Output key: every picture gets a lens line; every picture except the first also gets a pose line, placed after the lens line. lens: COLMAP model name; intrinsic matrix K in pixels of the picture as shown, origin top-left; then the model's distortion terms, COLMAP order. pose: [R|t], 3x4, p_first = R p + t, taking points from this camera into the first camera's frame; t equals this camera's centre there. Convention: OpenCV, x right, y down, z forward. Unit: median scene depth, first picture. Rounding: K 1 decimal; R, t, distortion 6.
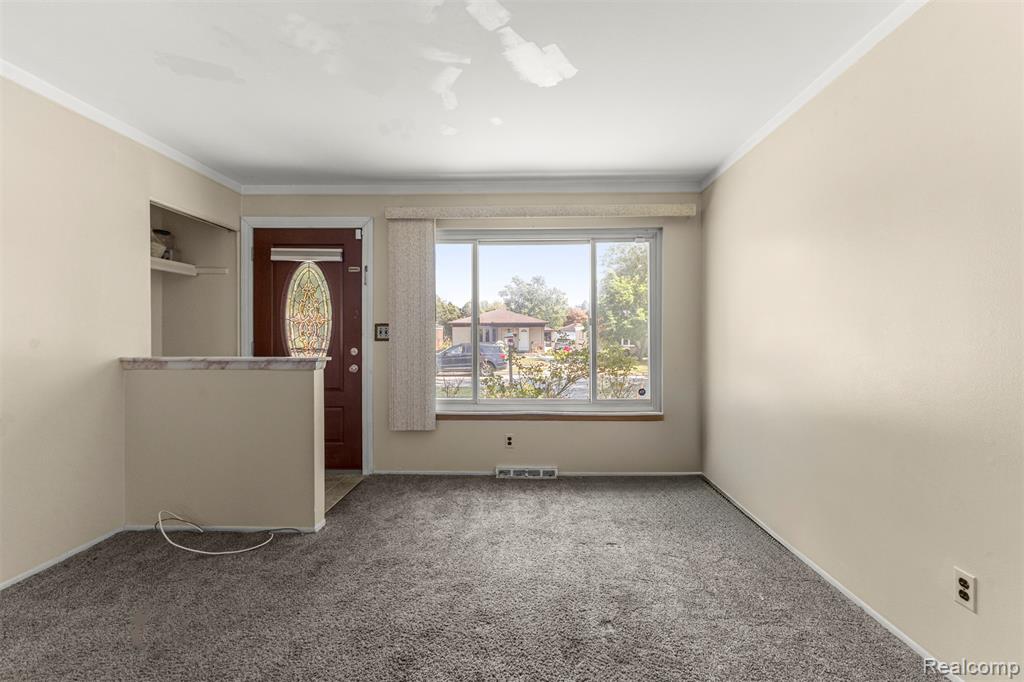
lens RADIAL K [[443.6, 0, 513.8], [0, 443.6, 344.3], [0, 0, 1]] dist [0.005486, -0.000343]
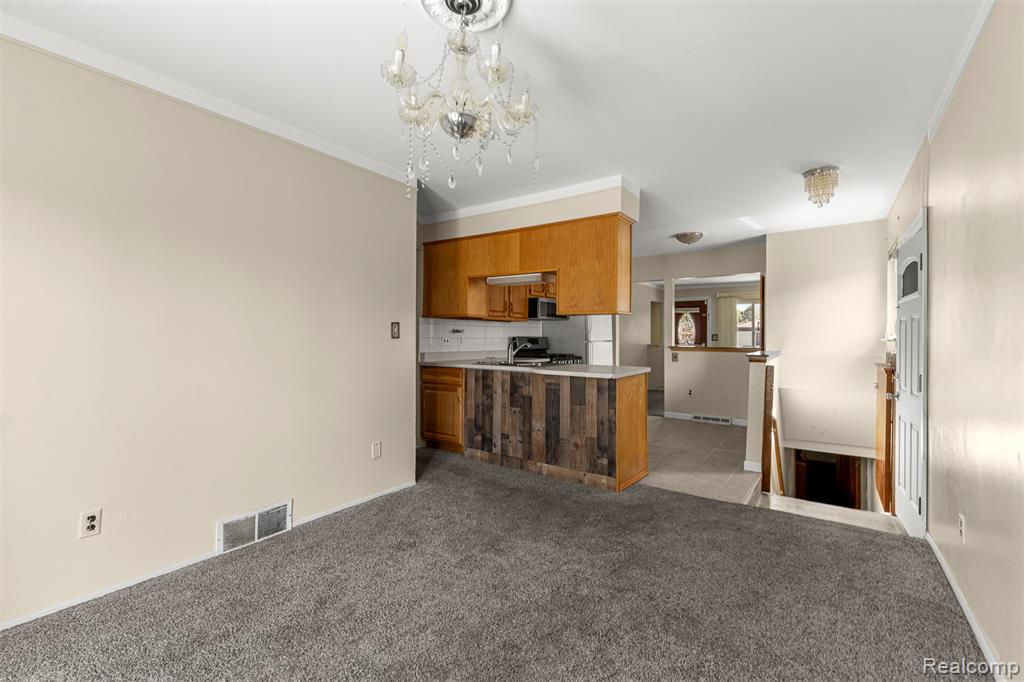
lens RADIAL K [[439.0, 0, 513.0], [0, 439.0, 338.1], [0, 0, 1]] dist [0.001698, 0.000075]
pose [[0.826026, 0.002259, -0.563628, 0.214153], [-0.014519, 0.999745, -0.017272, 0.044046], [0.563445, 0.022450, 0.825848, -2.015315]]
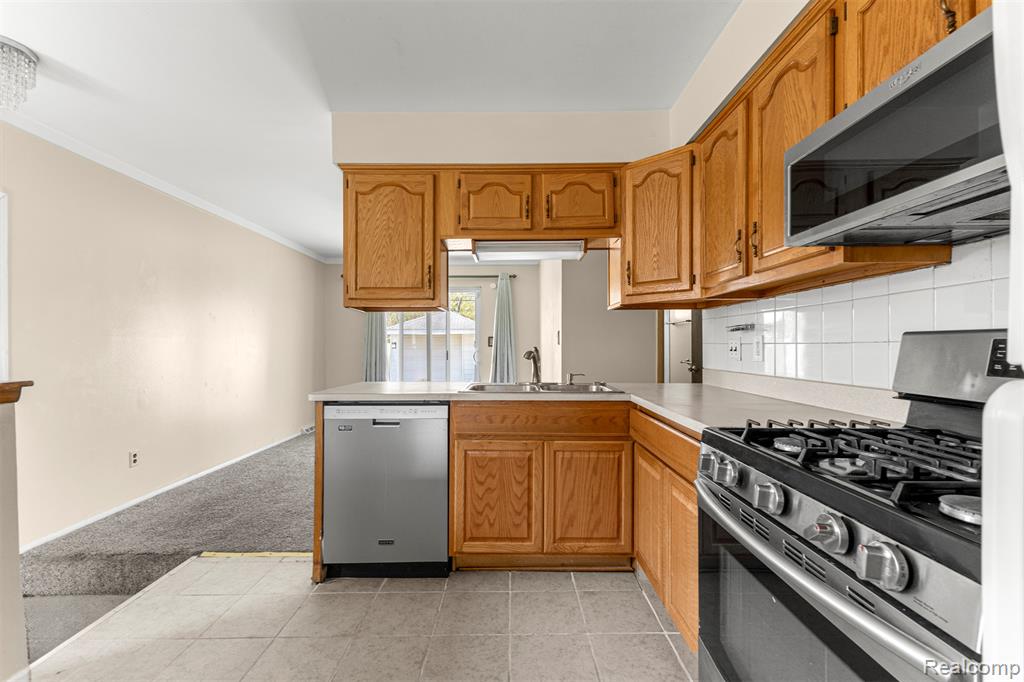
lens RADIAL K [[443.6, 0, 513.8], [0, 443.6, 344.3], [0, 0, 1]] dist [0.005486, -0.000343]
pose [[-0.999405, -0.000465, -0.034489, -0.363950], [-0.001017, 0.999872, 0.015993, 0.014575], [0.034477, 0.016018, -0.999277, -0.342953]]
